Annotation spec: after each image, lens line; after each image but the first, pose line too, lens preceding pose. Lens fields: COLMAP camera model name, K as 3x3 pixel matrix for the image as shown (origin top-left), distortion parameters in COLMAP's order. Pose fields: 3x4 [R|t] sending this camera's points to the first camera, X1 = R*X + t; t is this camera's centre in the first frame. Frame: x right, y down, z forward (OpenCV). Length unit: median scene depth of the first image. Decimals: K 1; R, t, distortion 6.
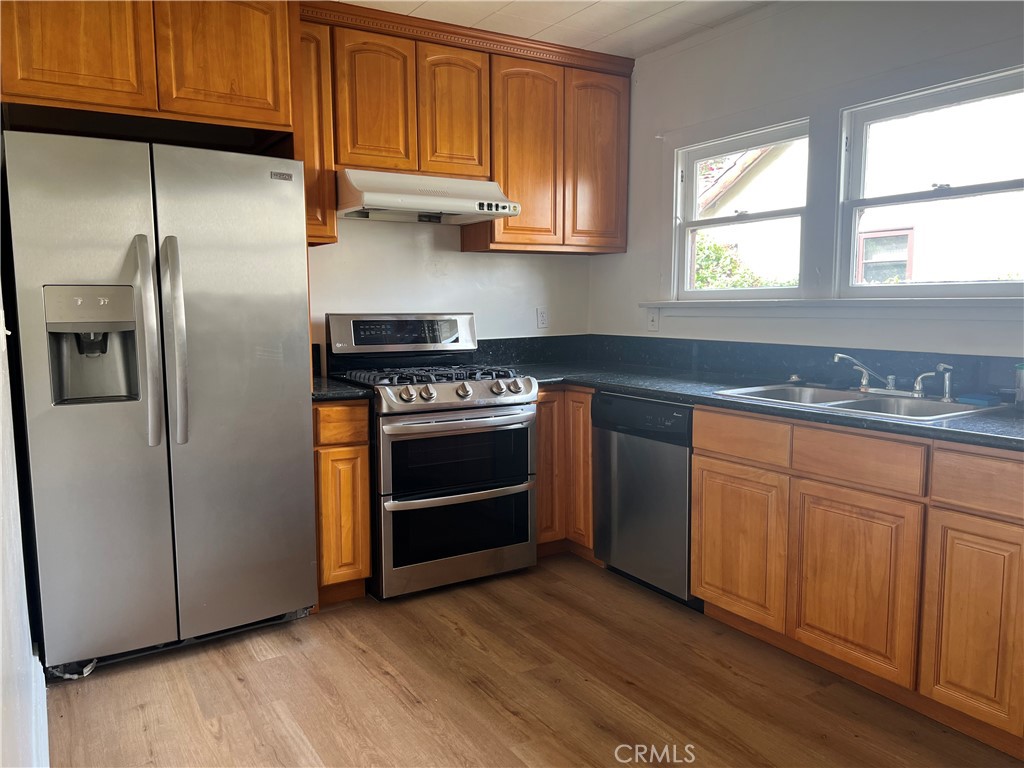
lens RADIAL K [[768.4, 0, 507.1], [0, 768.4, 385.7], [0, 0, 1]] dist [0.027946, -0.010300]
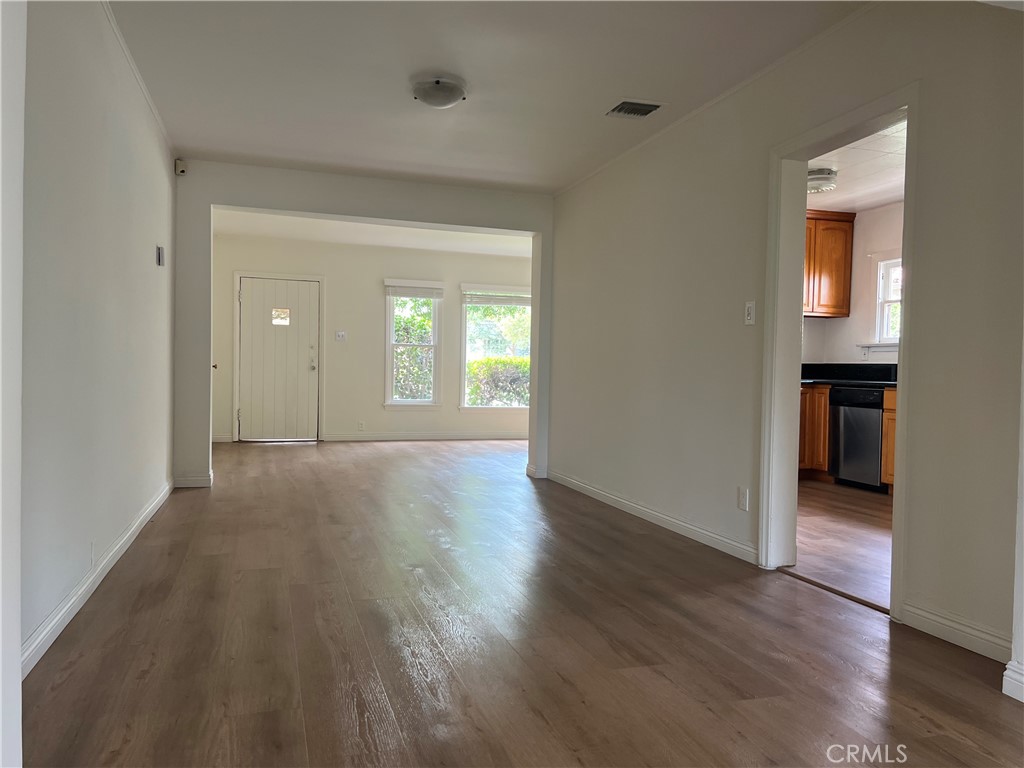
lens RADIAL K [[768.4, 0, 514.0], [0, 768.4, 378.2], [0, 0, 1]] dist [0.027946, -0.010300]
pose [[0.968658, 0.030382, -0.246533, -0.164800], [-0.052416, 0.995144, -0.083310, 0.172072], [0.242805, 0.093621, 0.965547, -0.979501]]
